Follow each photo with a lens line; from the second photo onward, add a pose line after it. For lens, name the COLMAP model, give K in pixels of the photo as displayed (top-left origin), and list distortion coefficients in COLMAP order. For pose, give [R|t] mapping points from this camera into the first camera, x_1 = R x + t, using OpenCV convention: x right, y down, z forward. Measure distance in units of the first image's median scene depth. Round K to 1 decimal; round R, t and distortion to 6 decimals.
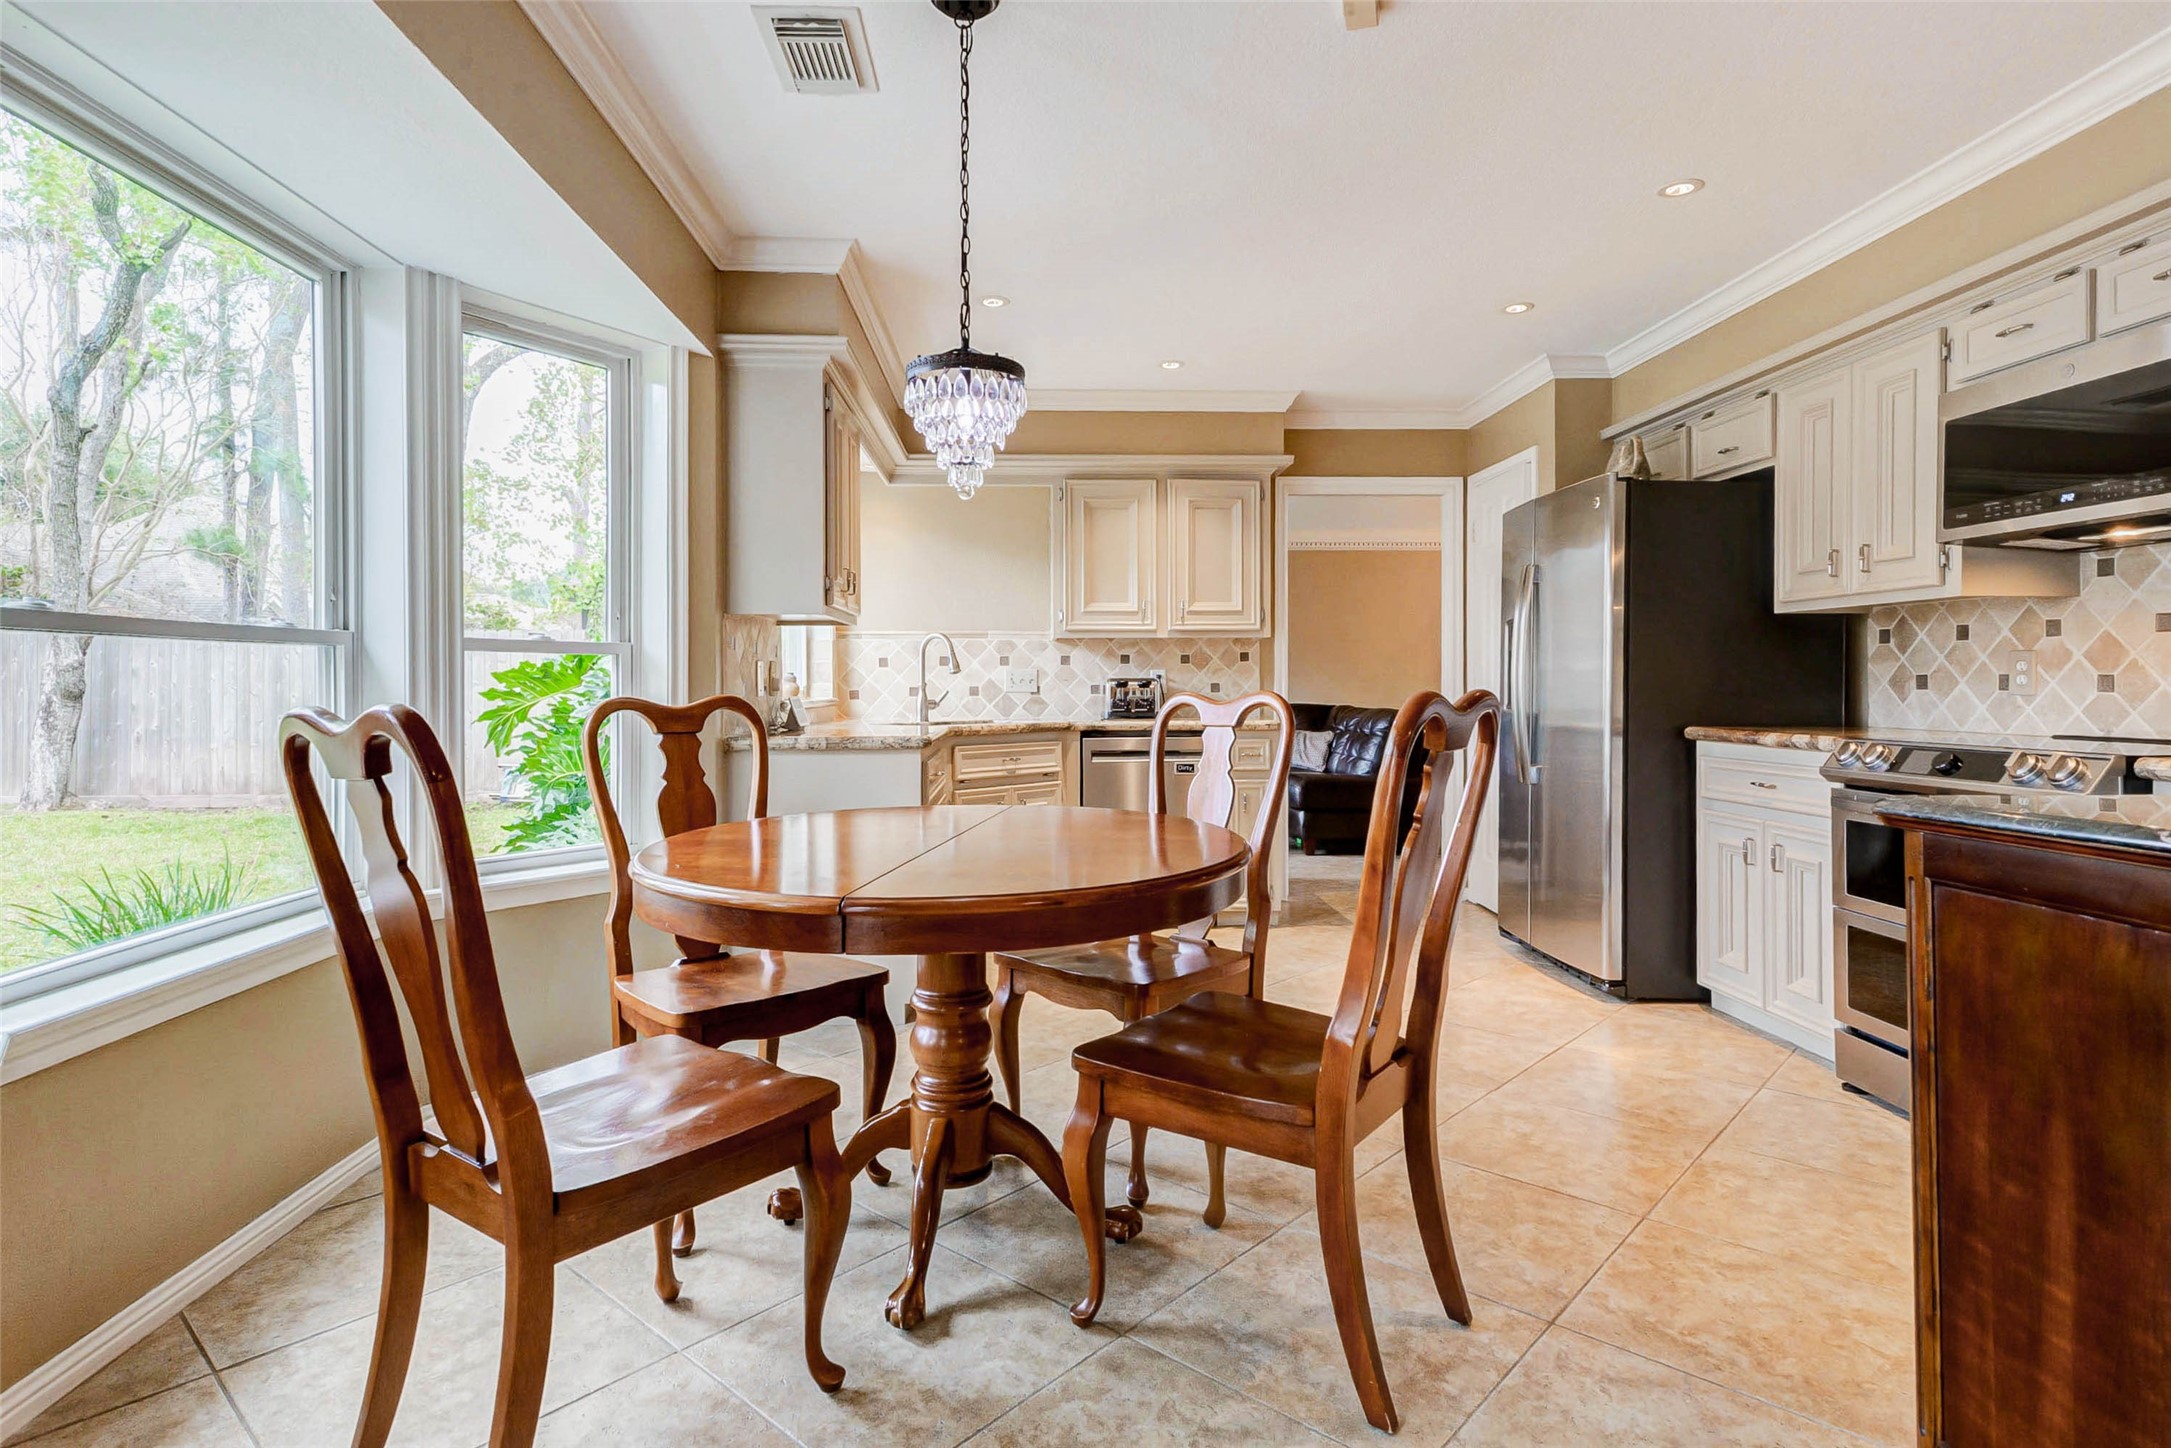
lens RADIAL K [[1110.4, 0, 1060.0], [0, 1110.4, 681.4], [0, 0, 1]] dist [0.024488, -0.003662]
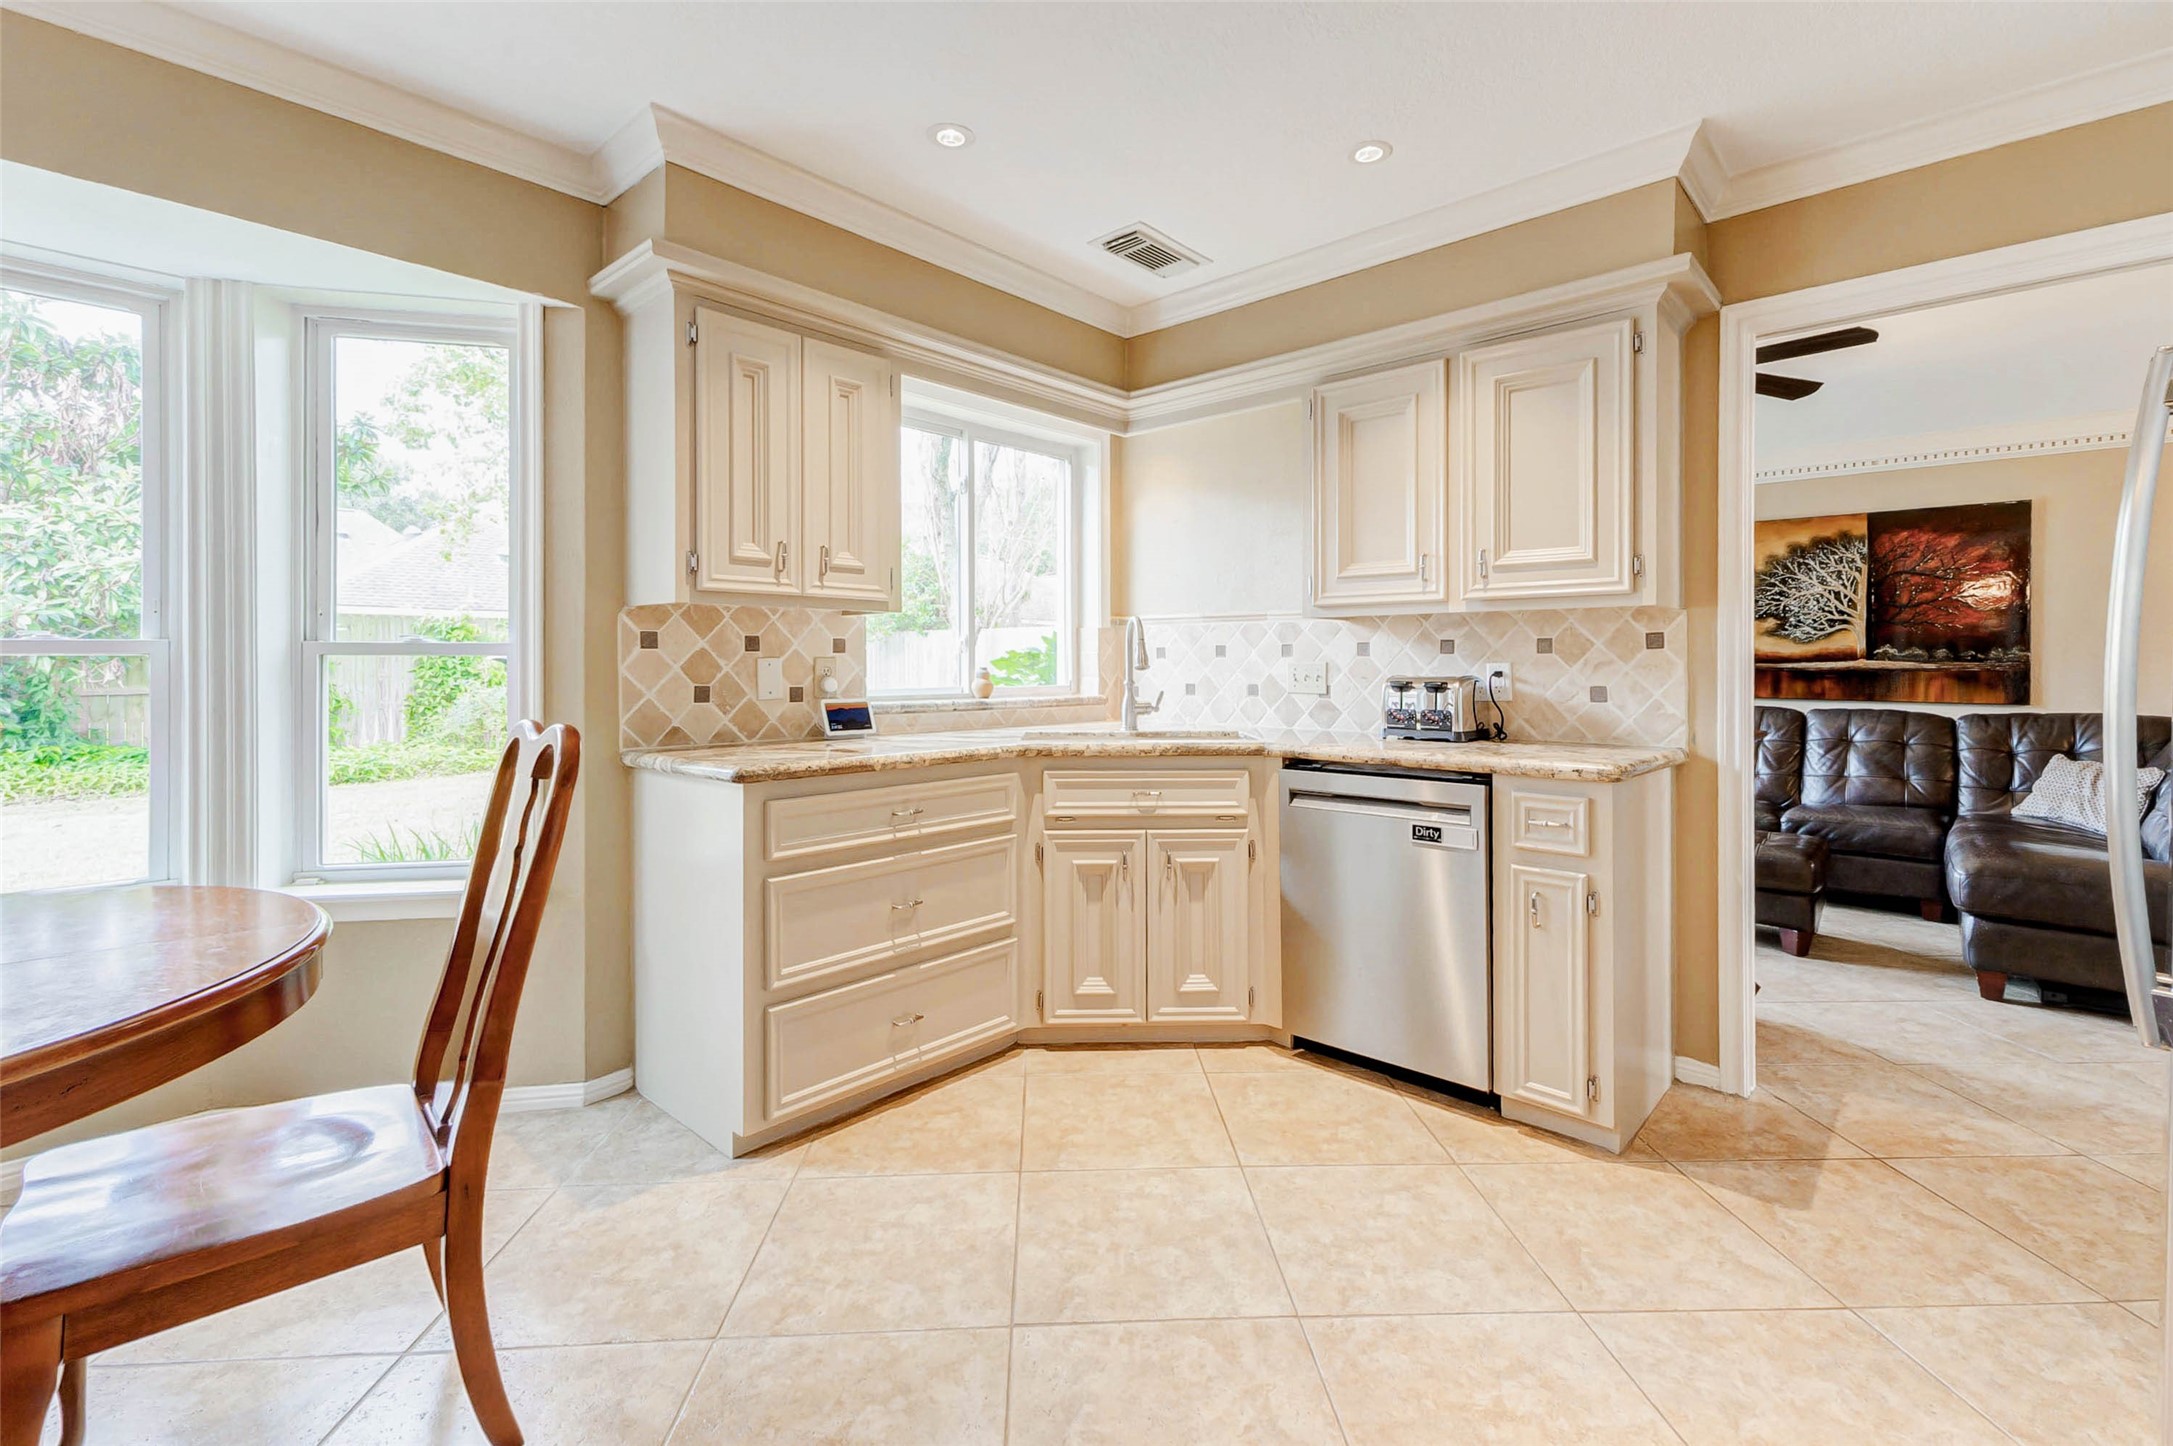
lens RADIAL K [[965.5, 0, 1067.2], [0, 965.5, 658.8], [0, 0, 1]] dist [0.009031, -0.000739]
pose [[0.723558, 0.000619, -0.690263, 0.464246], [-0.001299, 0.999999, -0.000465, -0.019844], [0.690262, 0.001233, 0.723558, 0.701784]]
